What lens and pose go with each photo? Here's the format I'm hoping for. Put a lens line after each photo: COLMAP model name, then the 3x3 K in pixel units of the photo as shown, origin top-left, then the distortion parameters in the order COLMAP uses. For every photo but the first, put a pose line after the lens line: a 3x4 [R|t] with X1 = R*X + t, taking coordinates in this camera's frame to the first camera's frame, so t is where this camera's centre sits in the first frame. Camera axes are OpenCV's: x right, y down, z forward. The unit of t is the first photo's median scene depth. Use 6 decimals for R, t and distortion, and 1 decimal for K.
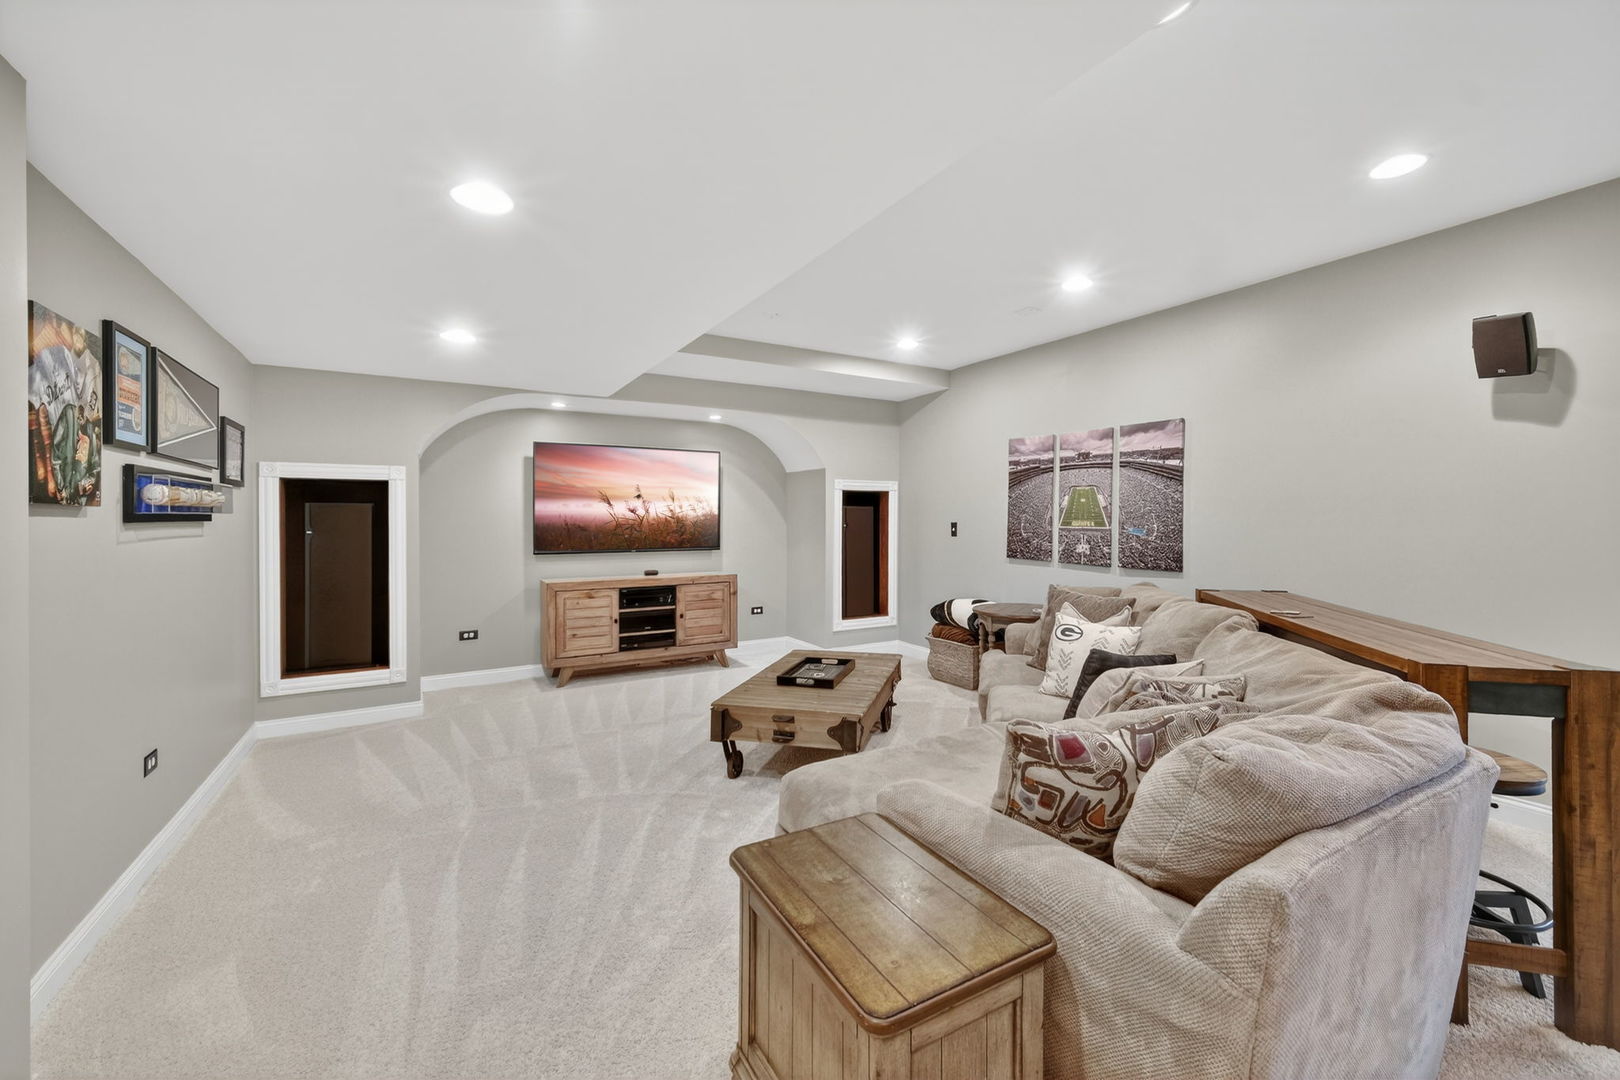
lens RADIAL K [[640.9, 0, 815.4], [0, 640.9, 525.7], [0, 0, 1]] dist [-0.005404, 0.001250]
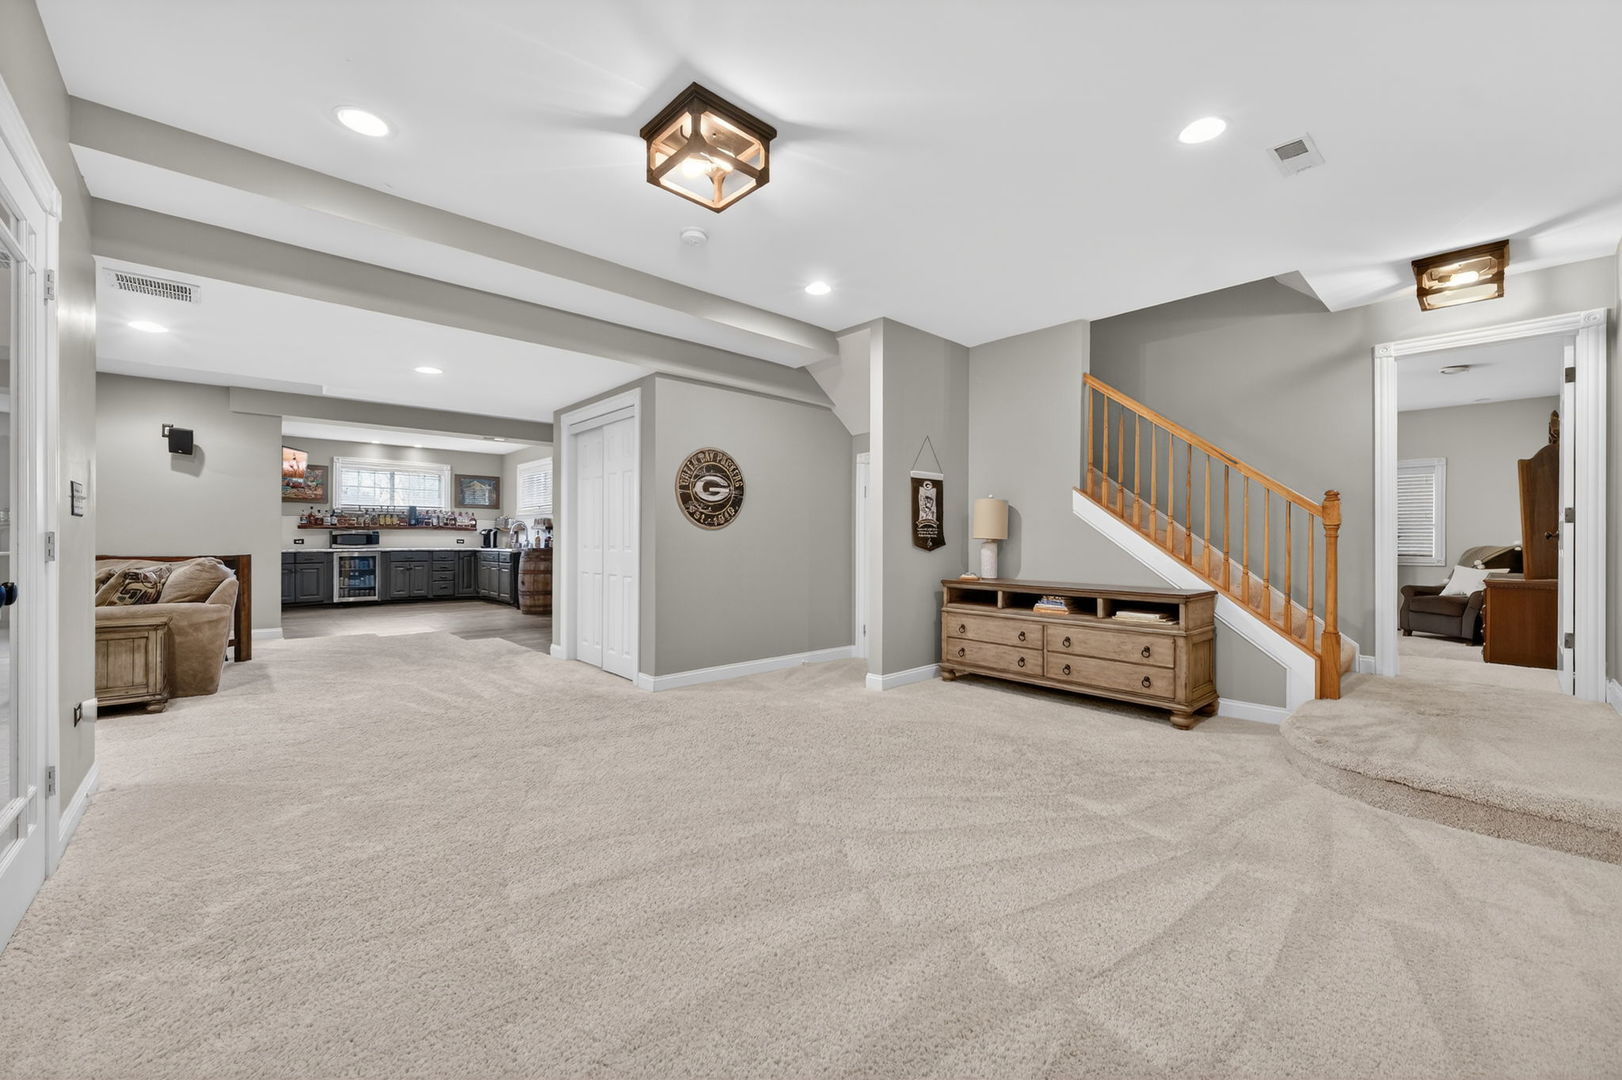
lens RADIAL K [[641.7, 0, 815.5], [0, 641.7, 540.1], [0, 0, 1]] dist [-0.005404, 0.001250]
pose [[-0.208324, 0.004065, 0.978051, -1.805854], [0.000967, 0.999992, -0.003951, 0.101489], [-0.978059, 0.000123, -0.208326, -0.843904]]
